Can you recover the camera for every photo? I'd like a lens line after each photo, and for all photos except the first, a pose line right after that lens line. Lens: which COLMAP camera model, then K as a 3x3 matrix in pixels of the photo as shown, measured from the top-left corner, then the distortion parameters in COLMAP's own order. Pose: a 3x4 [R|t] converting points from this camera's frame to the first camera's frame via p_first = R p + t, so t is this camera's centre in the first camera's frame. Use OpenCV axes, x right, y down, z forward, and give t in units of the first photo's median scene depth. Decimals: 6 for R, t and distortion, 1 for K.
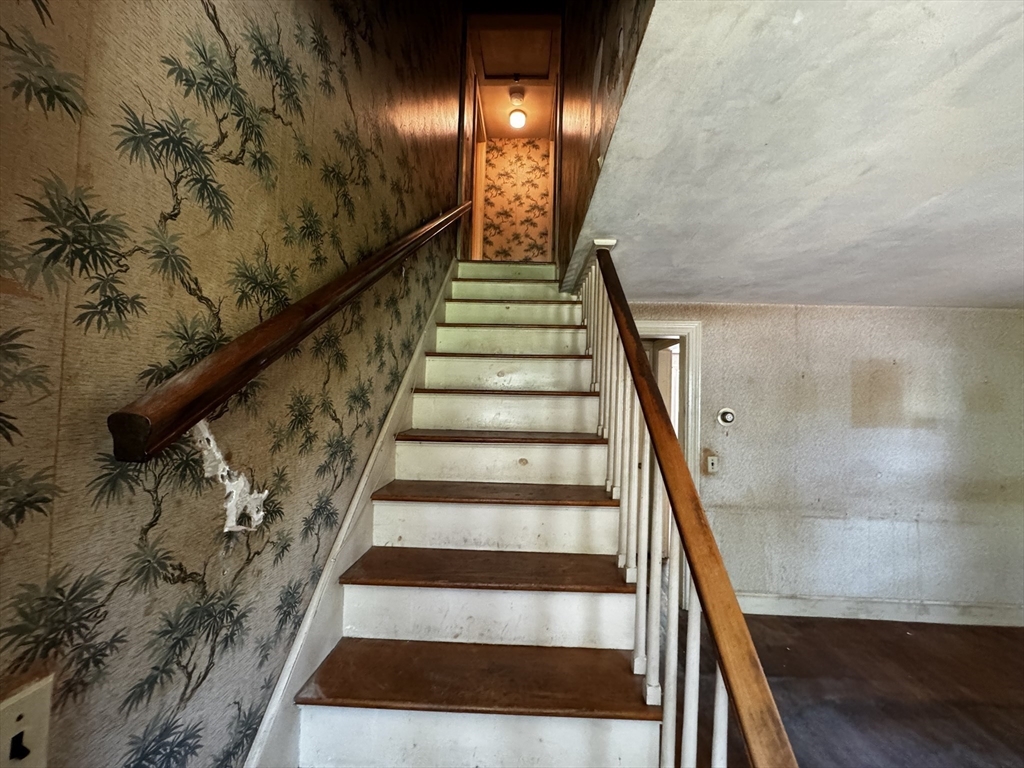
lens RADIAL K [[408.2, 0, 511.4], [0, 408.2, 383.5], [0, 0, 1]] dist [-0.002142, -0.000098]
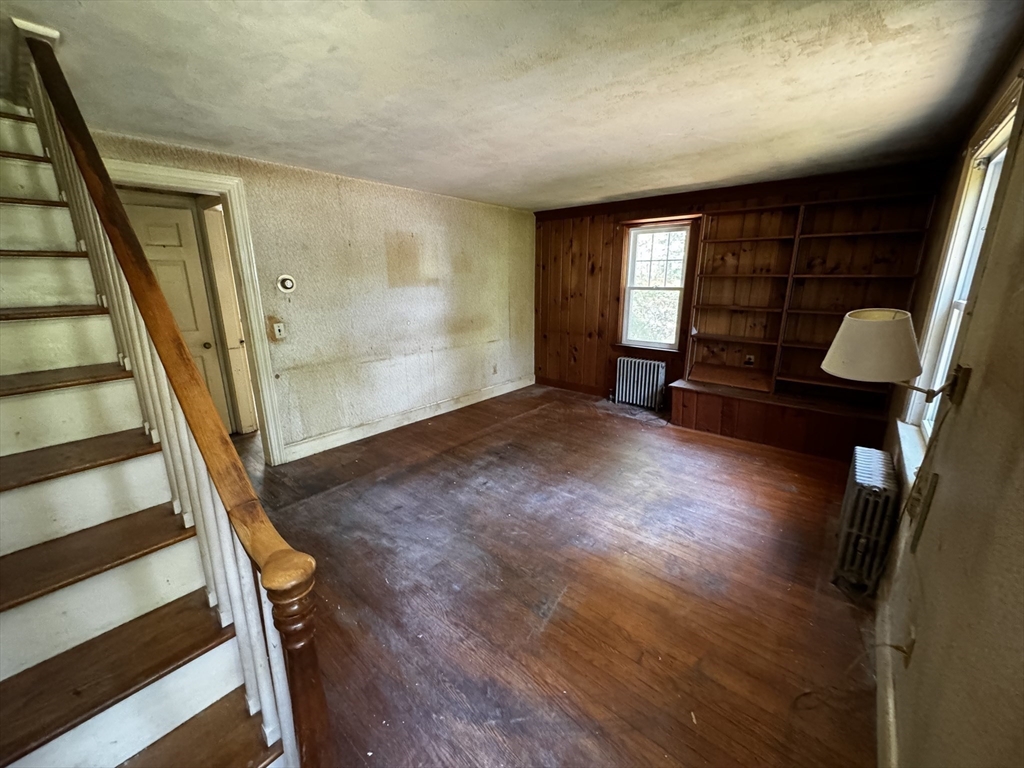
lens RADIAL K [[408.2, 0, 511.4], [0, 408.2, 383.5], [0, 0, 1]] dist [-0.002142, -0.000098]
pose [[0.616692, -0.226018, 0.754060, 0.042060], [-0.006016, 0.956515, 0.291621, 0.019481], [-0.787182, -0.184377, 0.588515, -0.109963]]
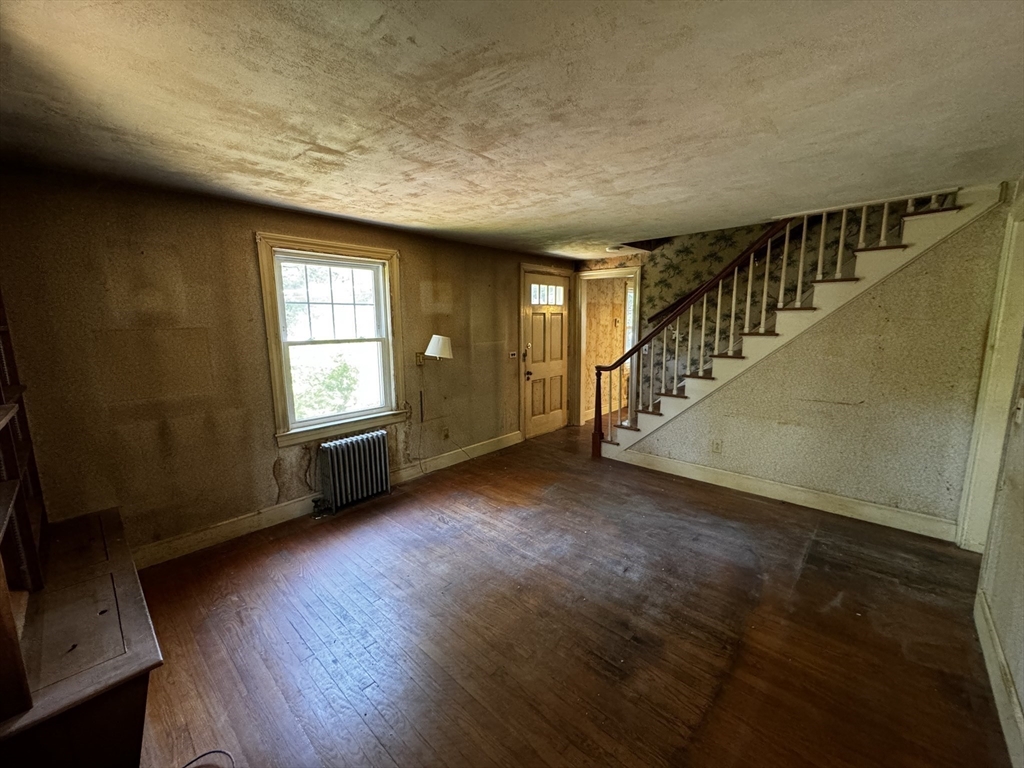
lens RADIAL K [[408.2, 0, 511.4], [0, 408.2, 383.5], [0, 0, 1]] dist [-0.002142, -0.000098]
pose [[-0.647660, 0.095528, -0.755917, 1.456949], [0.015958, 0.993592, 0.111892, 0.080936], [0.761762, 0.060405, -0.645035, 0.831760]]
